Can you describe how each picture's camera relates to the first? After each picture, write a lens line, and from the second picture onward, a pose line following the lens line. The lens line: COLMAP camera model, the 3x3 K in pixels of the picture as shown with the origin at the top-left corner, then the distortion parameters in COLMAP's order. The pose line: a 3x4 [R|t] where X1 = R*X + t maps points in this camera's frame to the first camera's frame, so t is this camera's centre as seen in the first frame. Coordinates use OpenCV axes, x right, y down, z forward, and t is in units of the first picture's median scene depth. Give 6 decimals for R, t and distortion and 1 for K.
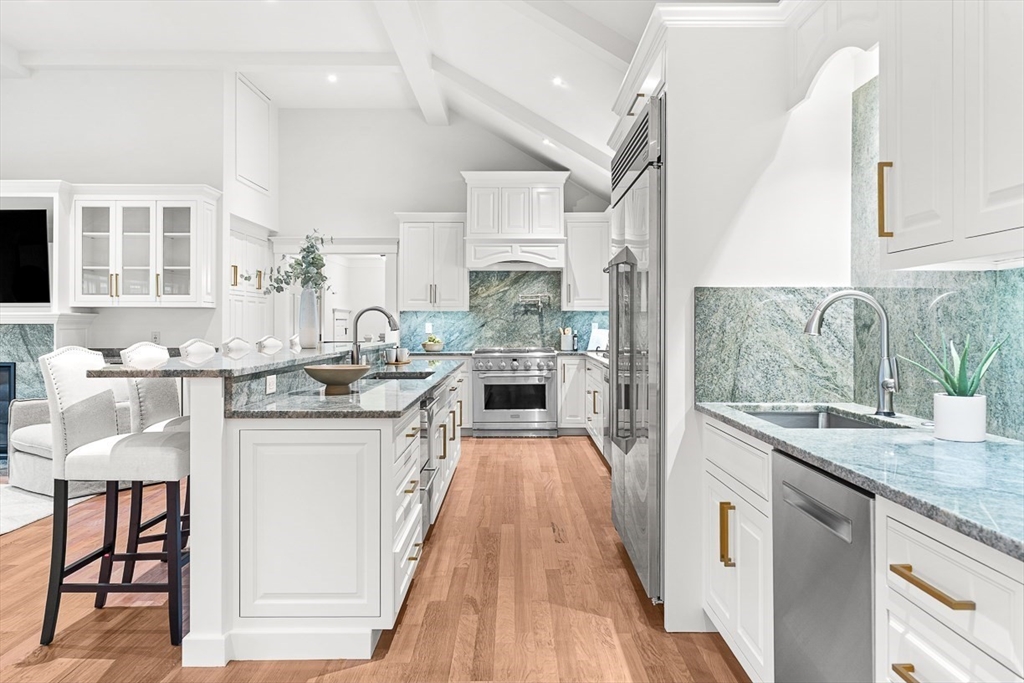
lens RADIAL K [[758.8, 0, 500.0], [0, 758.8, 317.9], [0, 0, 1]] dist [-0.003355, 0.001629]
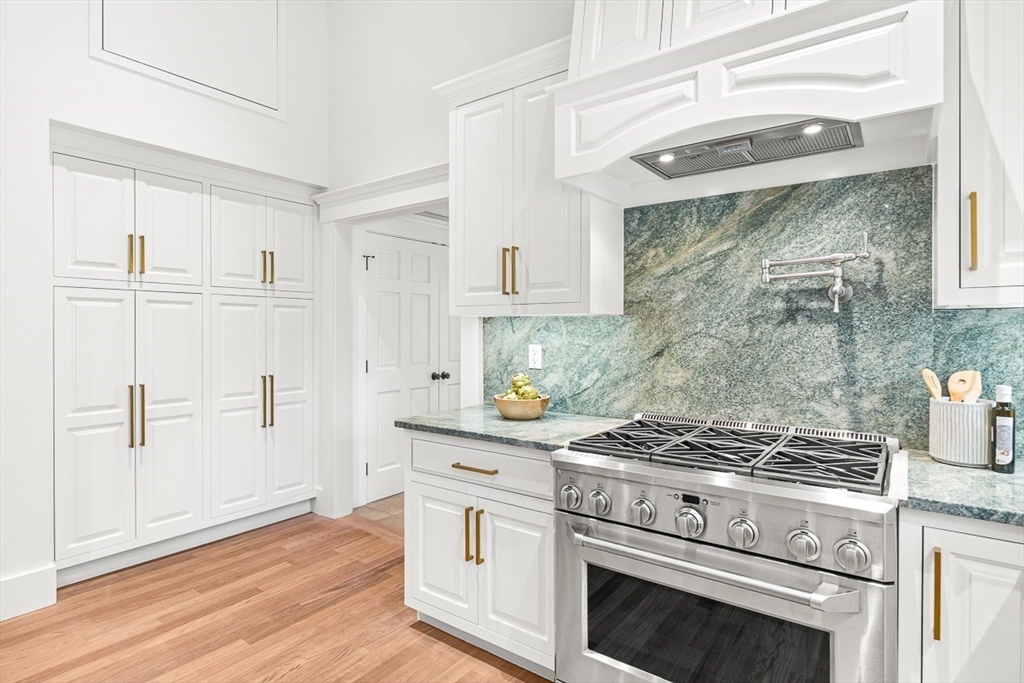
lens RADIAL K [[527.3, 0, 511.1], [0, 527.3, 331.7], [0, 0, 1]] dist [0.000272, -0.000712]
pose [[0.812829, 0.003339, -0.582493, 0.071124], [0.005272, 0.999900, 0.013088, -0.004433], [0.582478, -0.013709, 0.812731, 0.789655]]
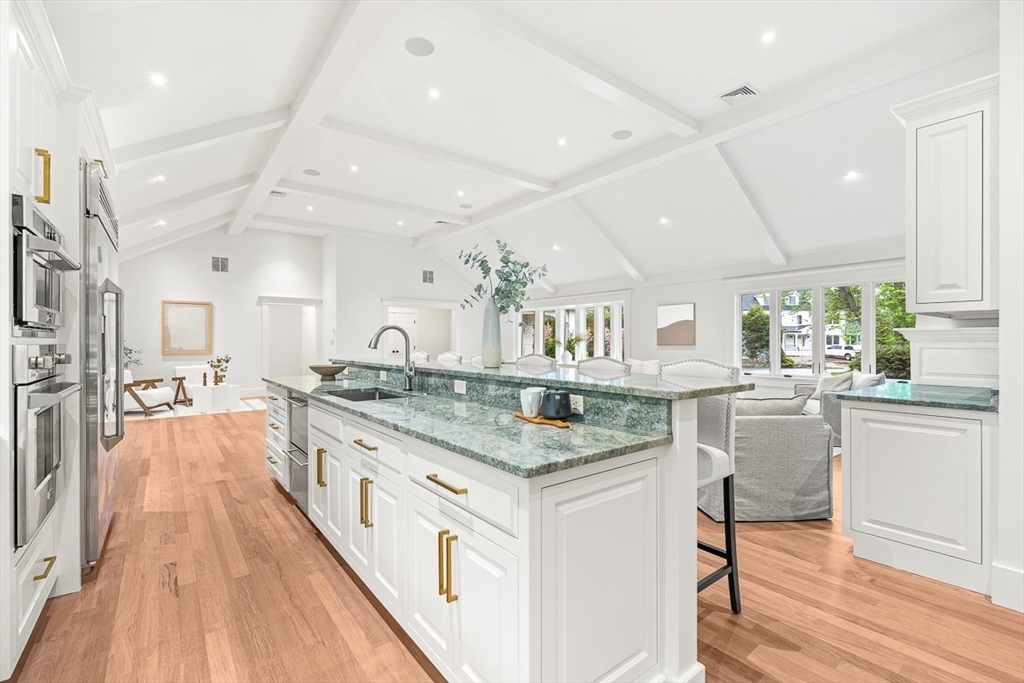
lens RADIAL K [[451.4, 0, 515.5], [0, 451.4, 342.5], [0, 0, 1]] dist [0.000344, 0.000124]
pose [[-0.776659, 0.011310, -0.629820, 0.049131], [0.014448, 0.999896, 0.000138, 0.006257], [0.629756, -0.008993, -0.776741, 0.883978]]
